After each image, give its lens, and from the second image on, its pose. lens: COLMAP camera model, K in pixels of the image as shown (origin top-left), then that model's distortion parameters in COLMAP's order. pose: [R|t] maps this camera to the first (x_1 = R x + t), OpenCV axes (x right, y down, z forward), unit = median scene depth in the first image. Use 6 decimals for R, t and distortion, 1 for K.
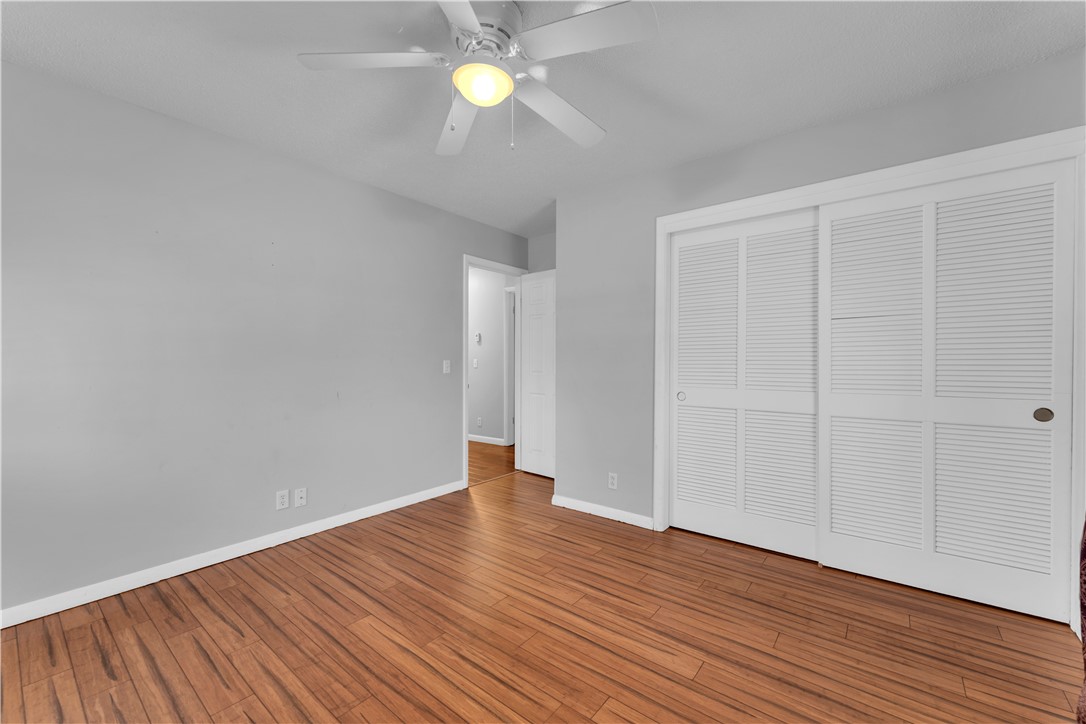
lens RADIAL K [[435.9, 0, 540.9], [0, 435.9, 366.4], [0, 0, 1]] dist [-0.000127, 0.000080]
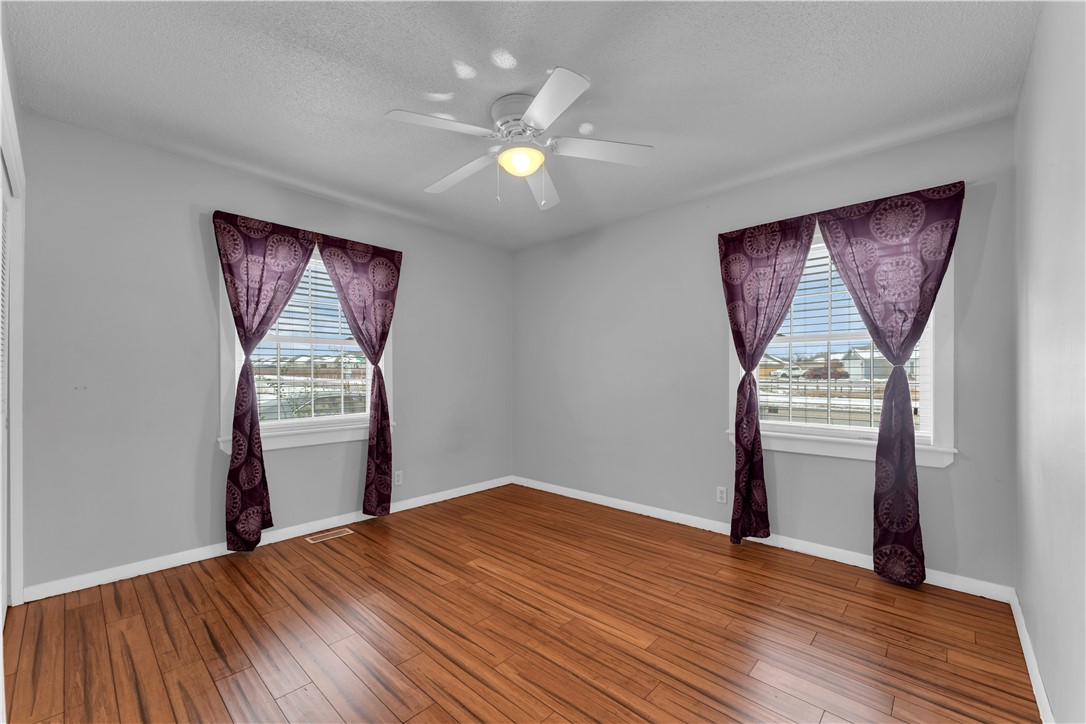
lens RADIAL K [[435.9, 0, 540.9], [0, 435.9, 366.4], [0, 0, 1]] dist [-0.000127, 0.000080]
pose [[-0.997349, 0.000676, 0.072758, -0.266771], [0.000623, 1.000000, -0.000748, -0.029421], [-0.072759, -0.000701, -0.997349, 2.164171]]
